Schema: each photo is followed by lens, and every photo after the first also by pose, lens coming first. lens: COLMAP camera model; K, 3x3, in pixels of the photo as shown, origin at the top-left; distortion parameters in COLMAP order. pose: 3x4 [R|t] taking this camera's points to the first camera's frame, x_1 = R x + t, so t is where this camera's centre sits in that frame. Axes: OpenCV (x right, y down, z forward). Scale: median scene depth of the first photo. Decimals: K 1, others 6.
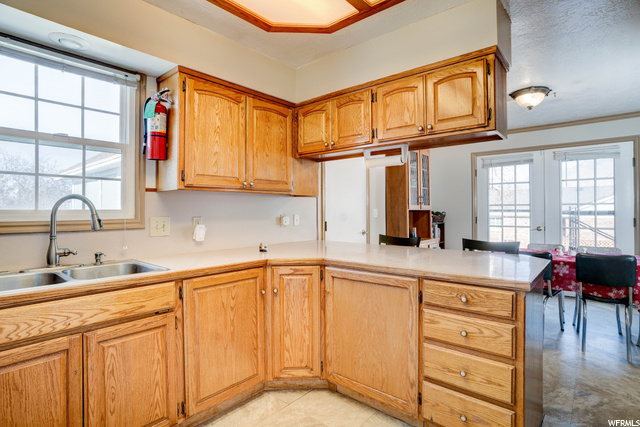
lens RADIAL K [[330.9, 0, 337.6], [0, 330.9, 204.0], [0, 0, 1]] dist [-0.002426, -0.000179]
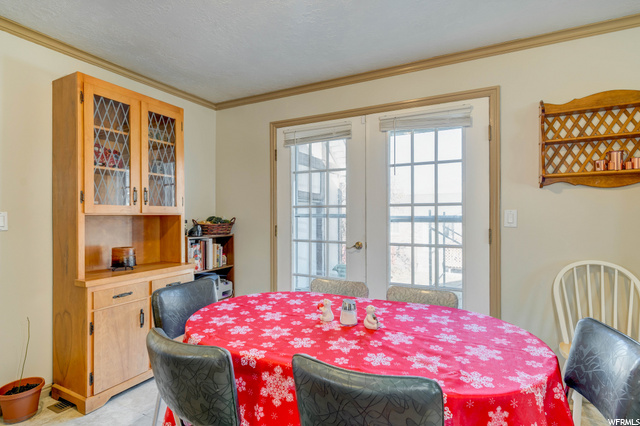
lens RADIAL K [[326.3, 0, 320.0], [0, 326.3, 213.0], [0, 0, 1]] dist [-0.026272, -0.000026]
pose [[0.980029, -0.000465, 0.198852, 0.432032], [-0.002599, 0.999882, 0.015147, 0.006801], [-0.198836, -0.015361, 0.979912, 0.438611]]
